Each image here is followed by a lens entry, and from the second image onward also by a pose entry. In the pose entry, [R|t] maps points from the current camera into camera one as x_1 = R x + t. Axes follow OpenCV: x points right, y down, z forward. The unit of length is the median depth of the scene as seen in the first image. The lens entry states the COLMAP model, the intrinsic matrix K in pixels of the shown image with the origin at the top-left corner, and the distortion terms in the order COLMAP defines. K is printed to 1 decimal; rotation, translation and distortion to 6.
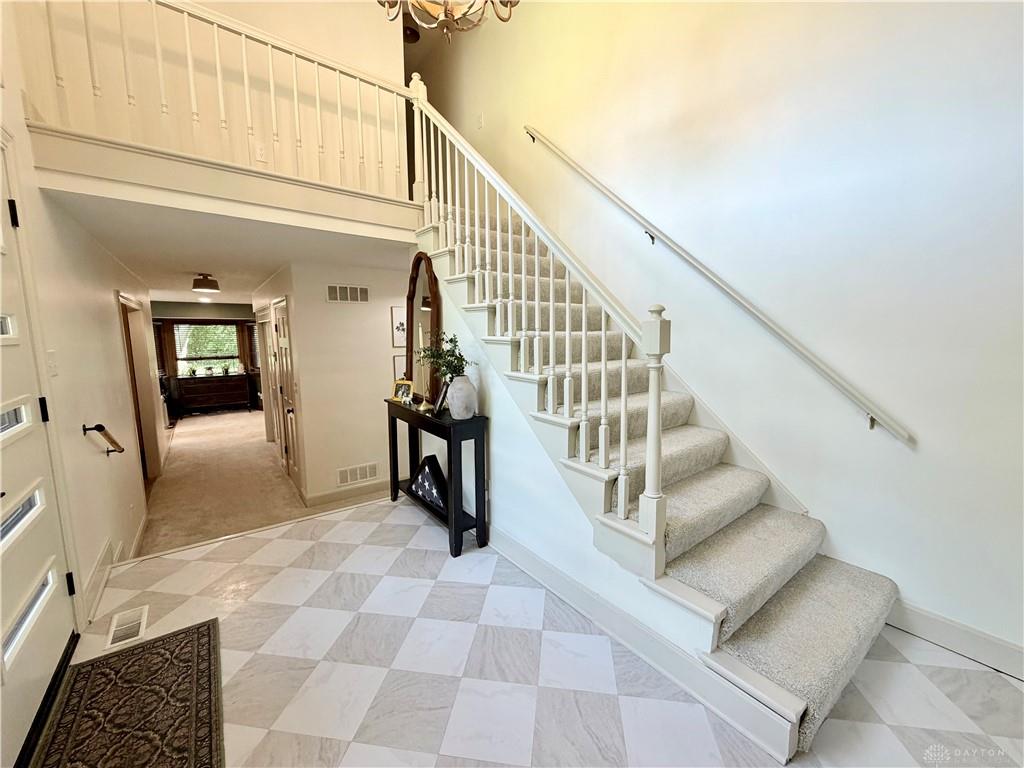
lens RADIAL K [[407.8, 0, 509.3], [0, 407.8, 384.1], [0, 0, 1]] dist [-0.002034, 0.000237]
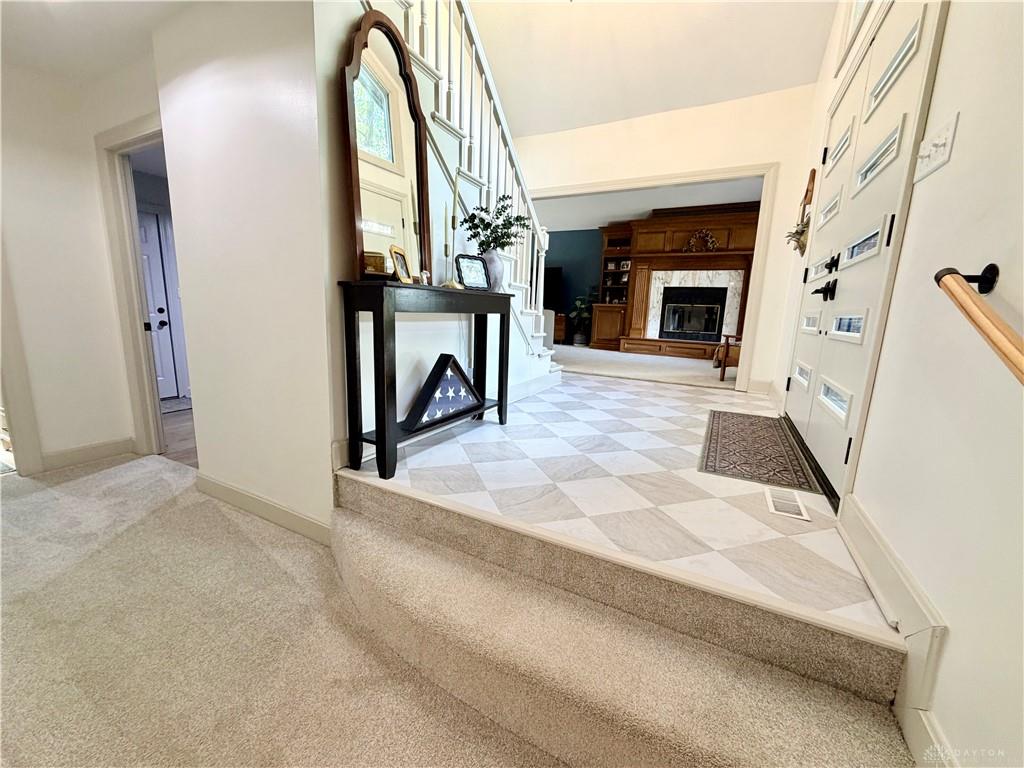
lens RADIAL K [[407.8, 0, 509.3], [0, 407.8, 384.1], [0, 0, 1]] dist [-0.002034, 0.000237]
pose [[-0.425818, -0.181693, 0.886379, -1.232826], [0.081108, 0.968022, 0.237392, 0.076554], [-0.901166, 0.172978, -0.397464, 1.602111]]
